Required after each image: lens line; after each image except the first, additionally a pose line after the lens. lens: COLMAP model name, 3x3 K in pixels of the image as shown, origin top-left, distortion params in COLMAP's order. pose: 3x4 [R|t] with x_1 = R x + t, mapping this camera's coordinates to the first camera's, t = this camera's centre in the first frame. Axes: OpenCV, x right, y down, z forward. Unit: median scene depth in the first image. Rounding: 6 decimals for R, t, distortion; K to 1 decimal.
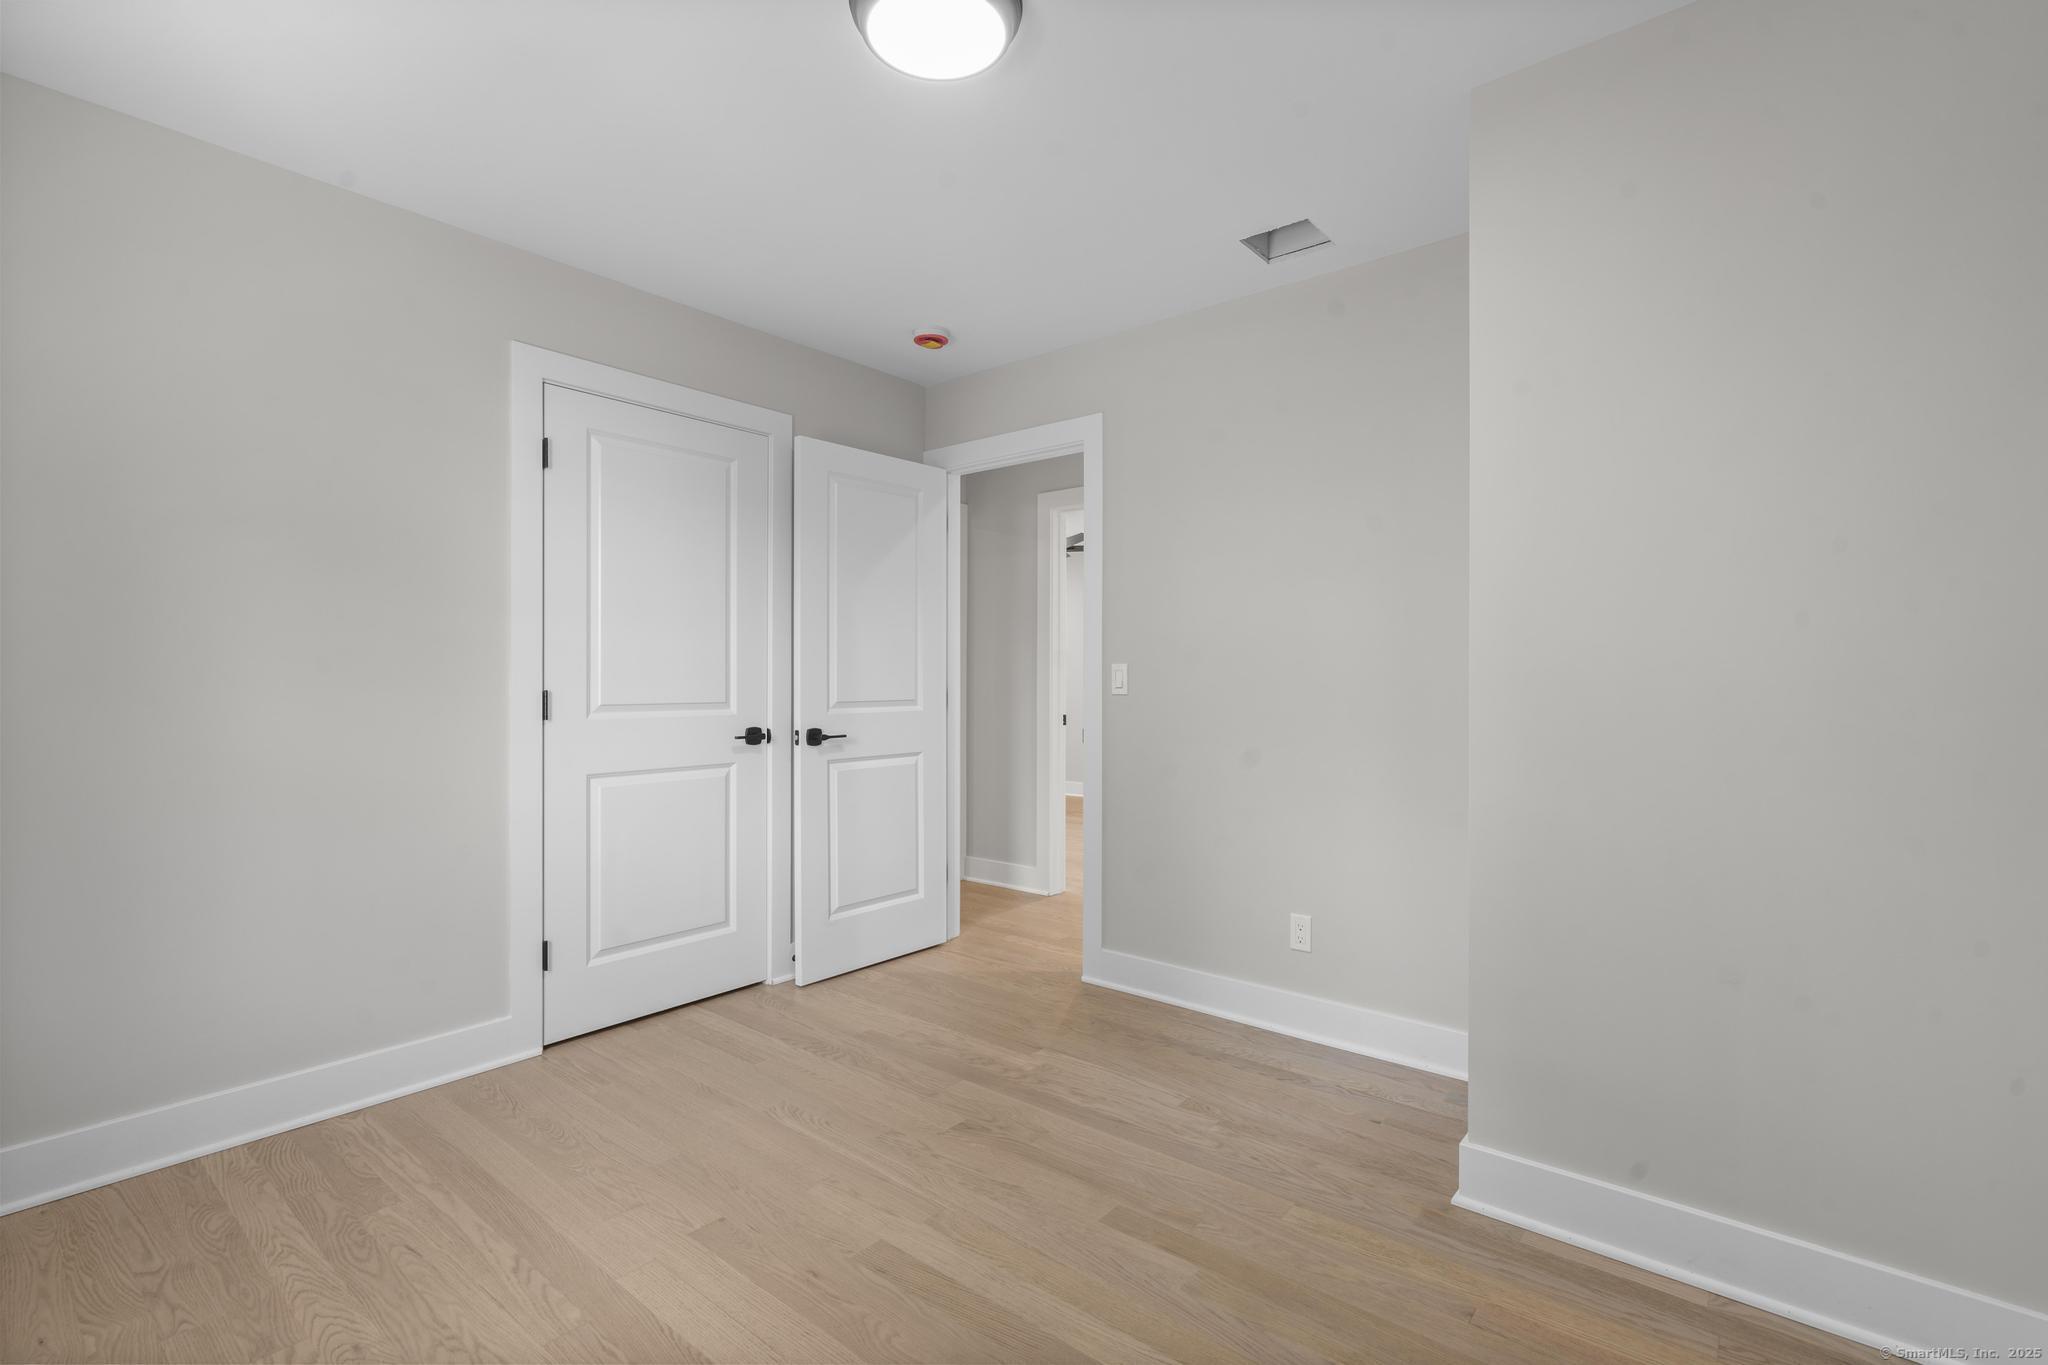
lens RADIAL K [[924.4, 0, 1026.5], [0, 924.4, 696.3], [0, 0, 1]] dist [-0.005329, 0.000121]
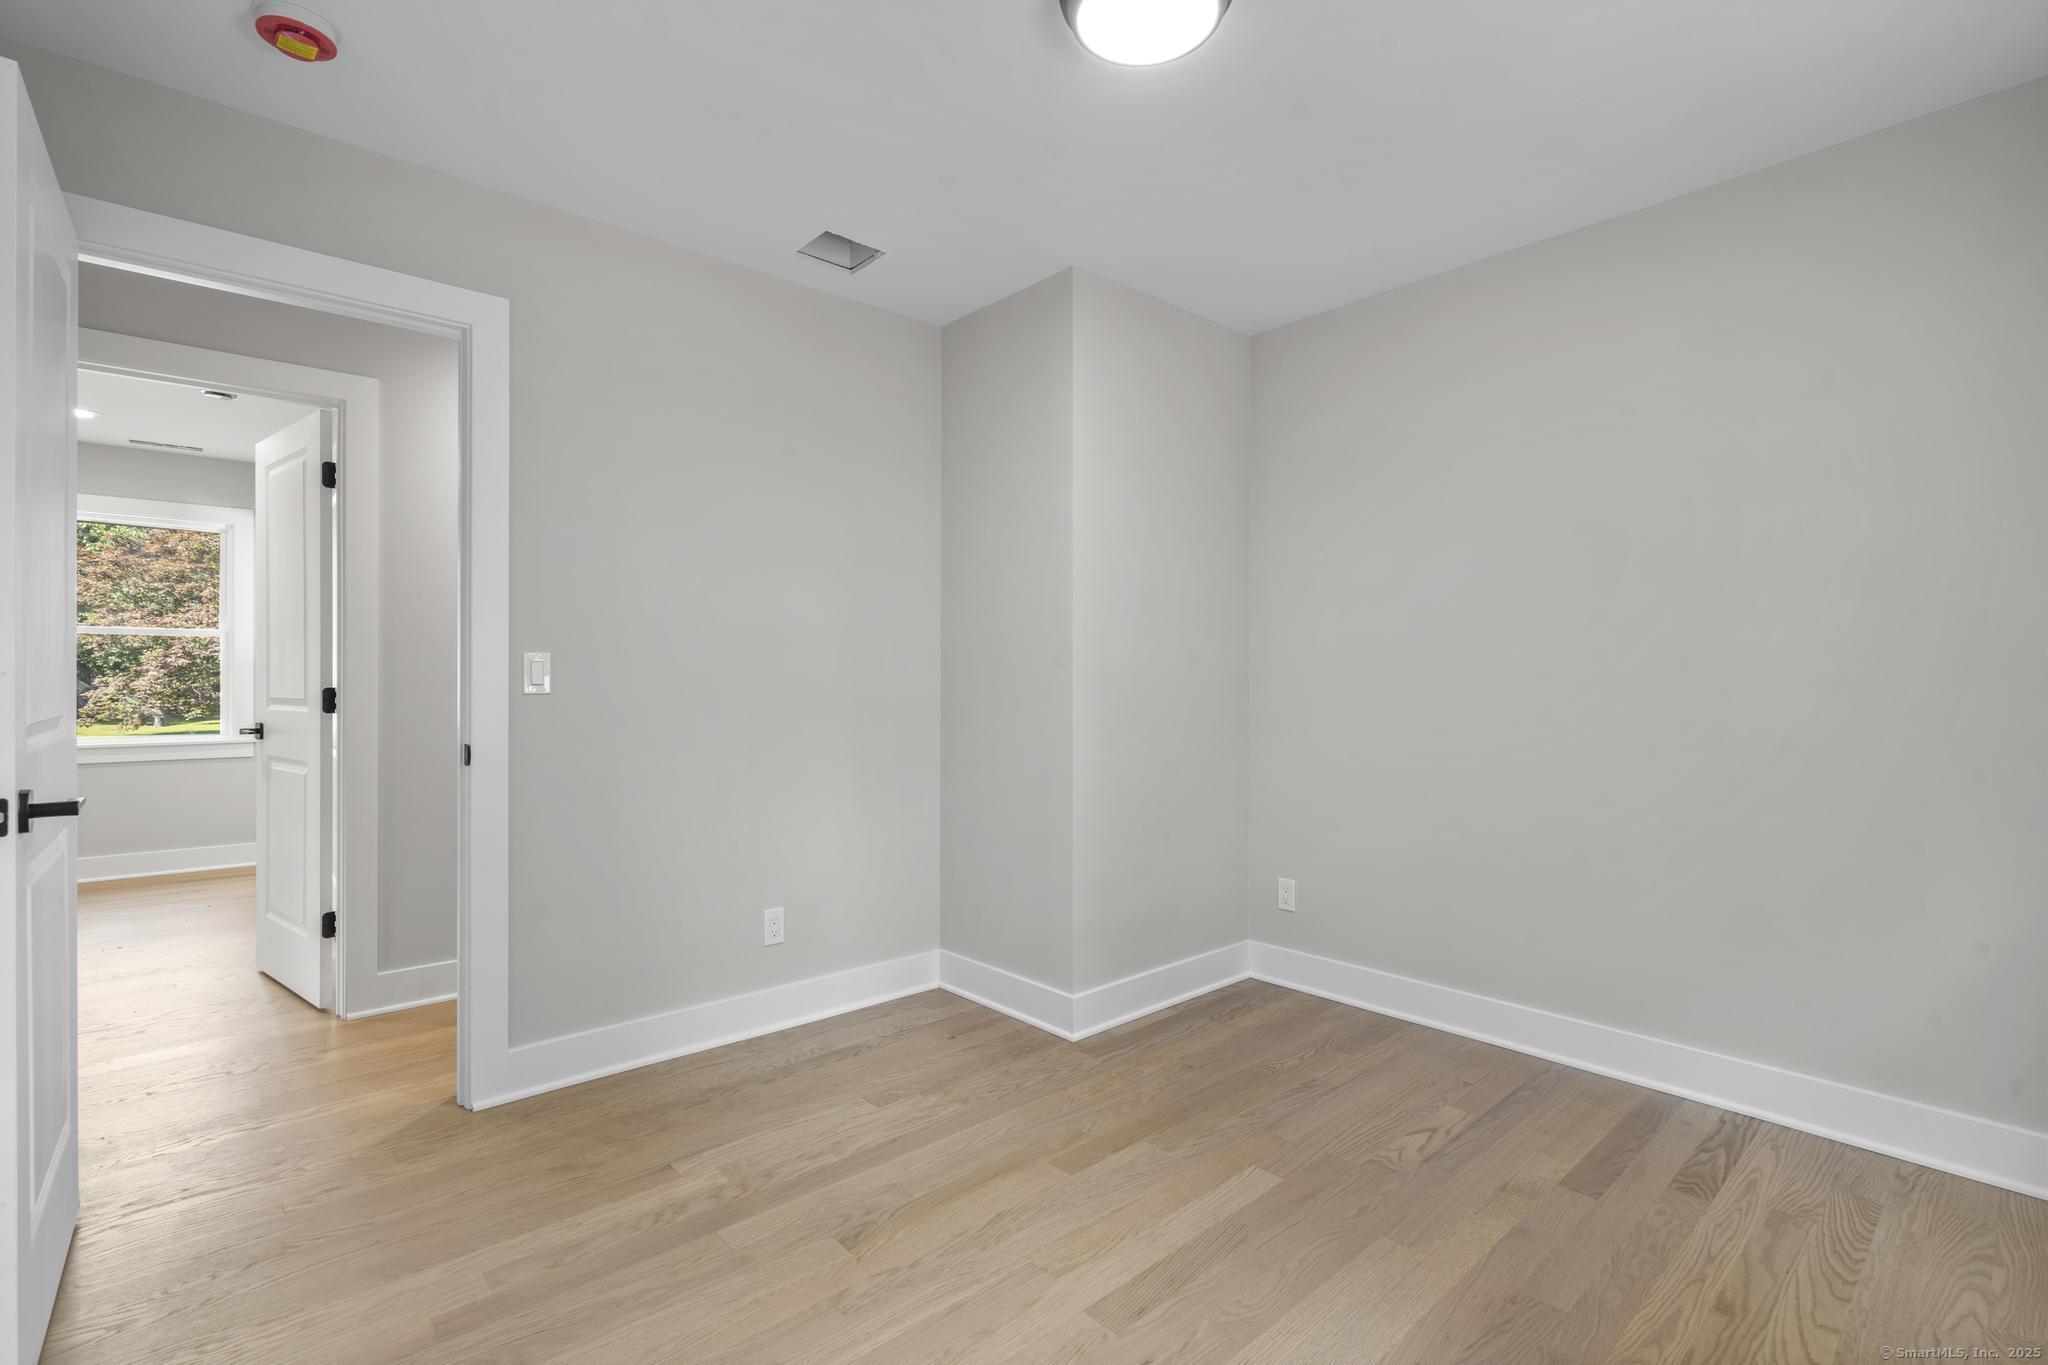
lens RADIAL K [[924.4, 0, 1009.6], [0, 924.4, 690.8], [0, 0, 1]] dist [-0.005329, 0.000121]
pose [[0.164176, -0.016152, 0.986299, -0.722069], [0.016365, 0.999773, 0.013649, -0.010966], [-0.986295, 0.013900, 0.164403, 0.644829]]
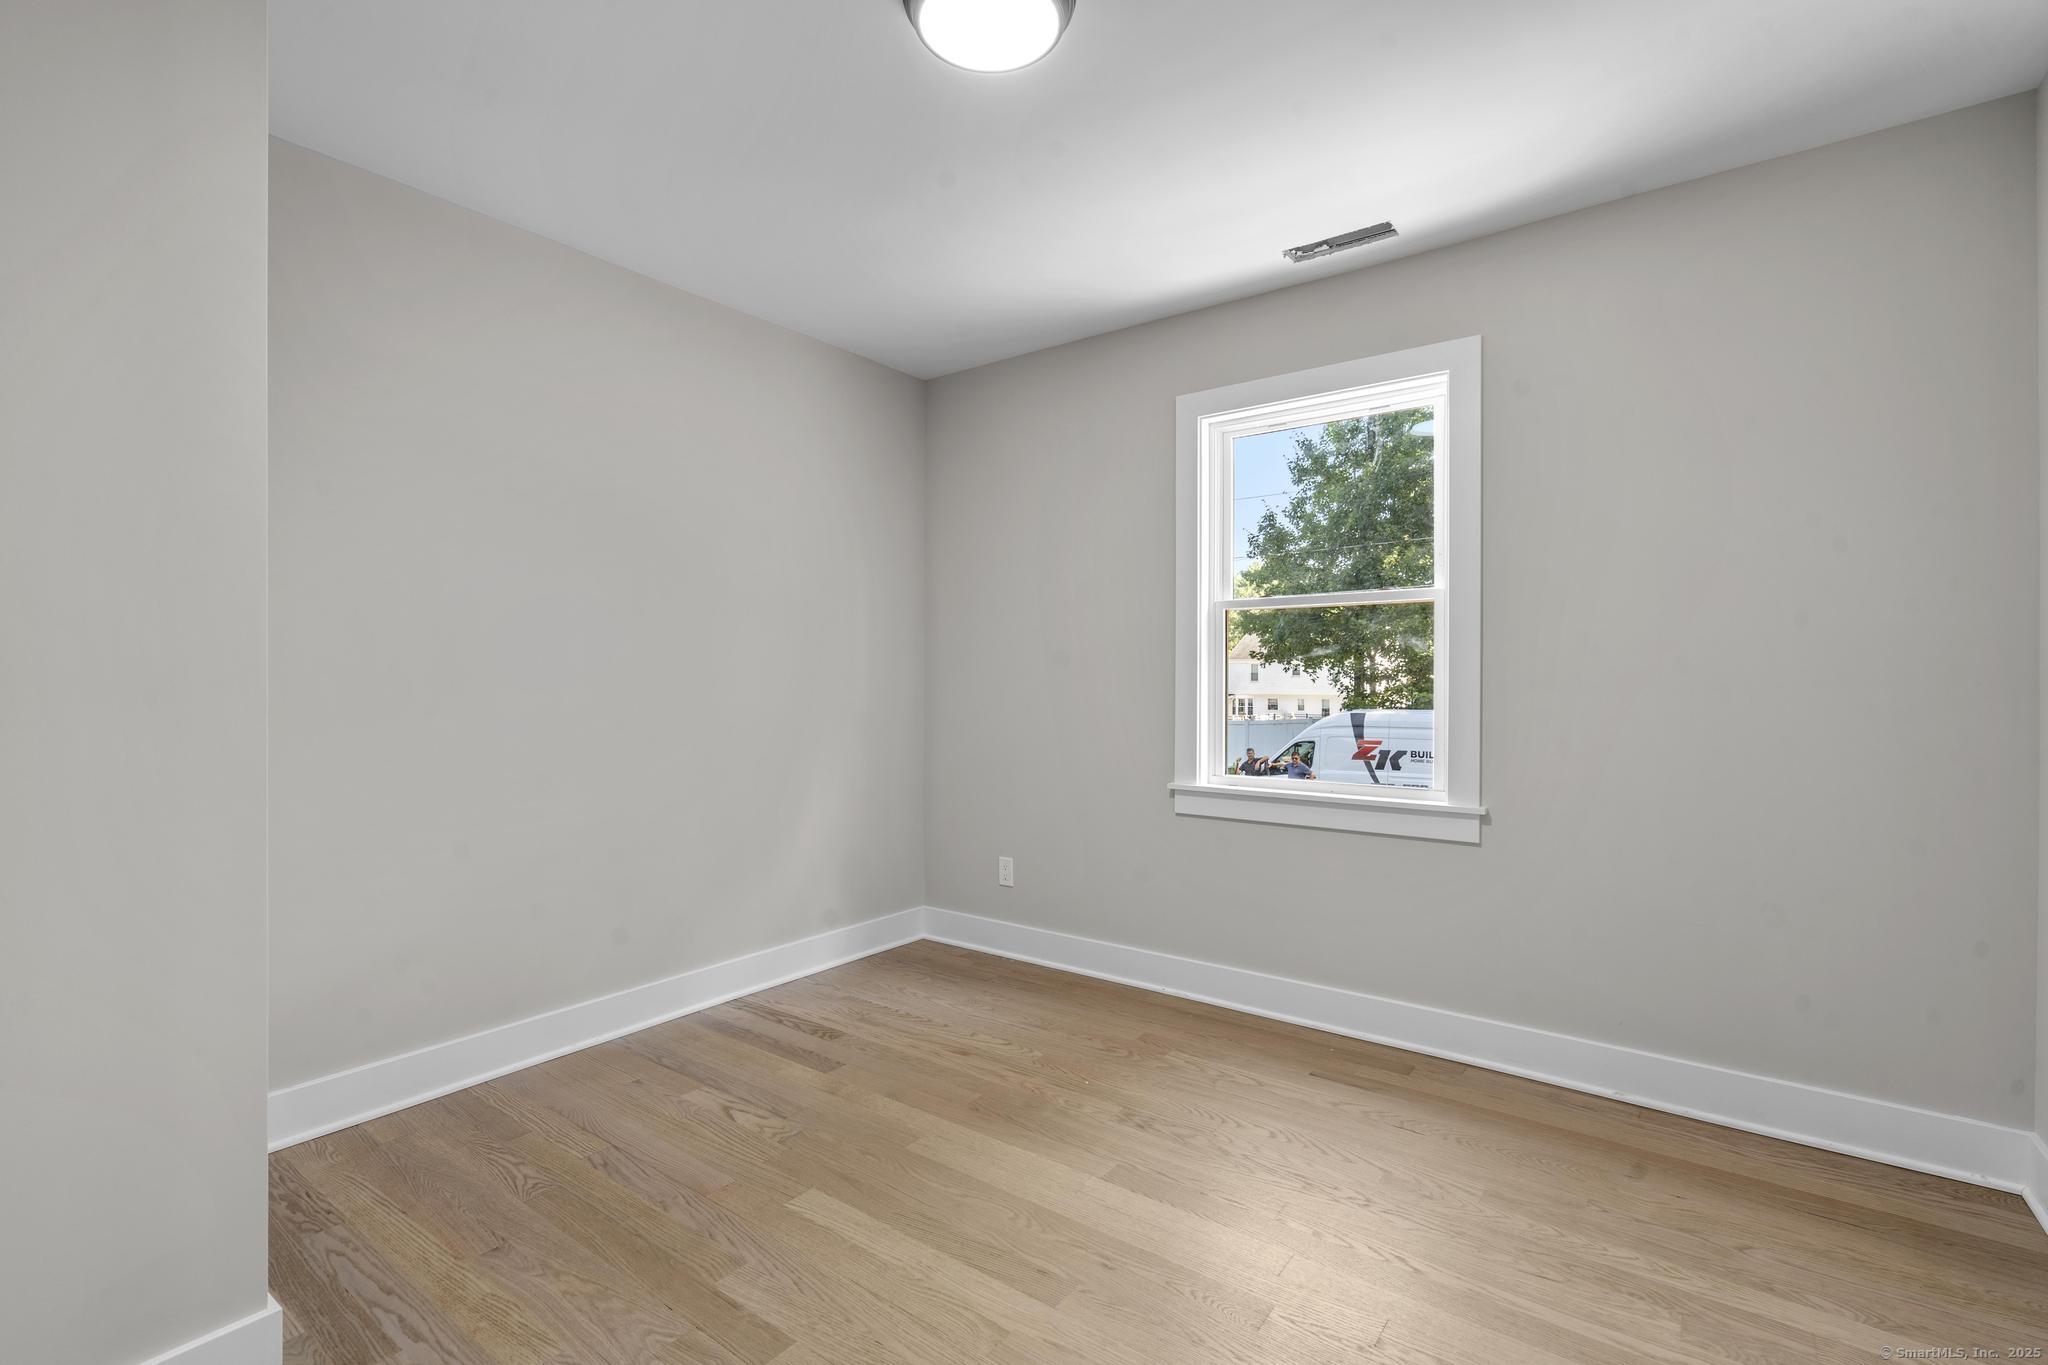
lens RADIAL K [[924.4, 0, 1034.0], [0, 924.4, 688.7], [0, 0, 1]] dist [-0.005329, 0.000121]
pose [[-0.998748, -0.003585, -0.049896, -0.064773], [-0.004984, 0.999597, 0.027953, -0.020390], [0.049776, 0.028167, -0.998363, 1.312256]]
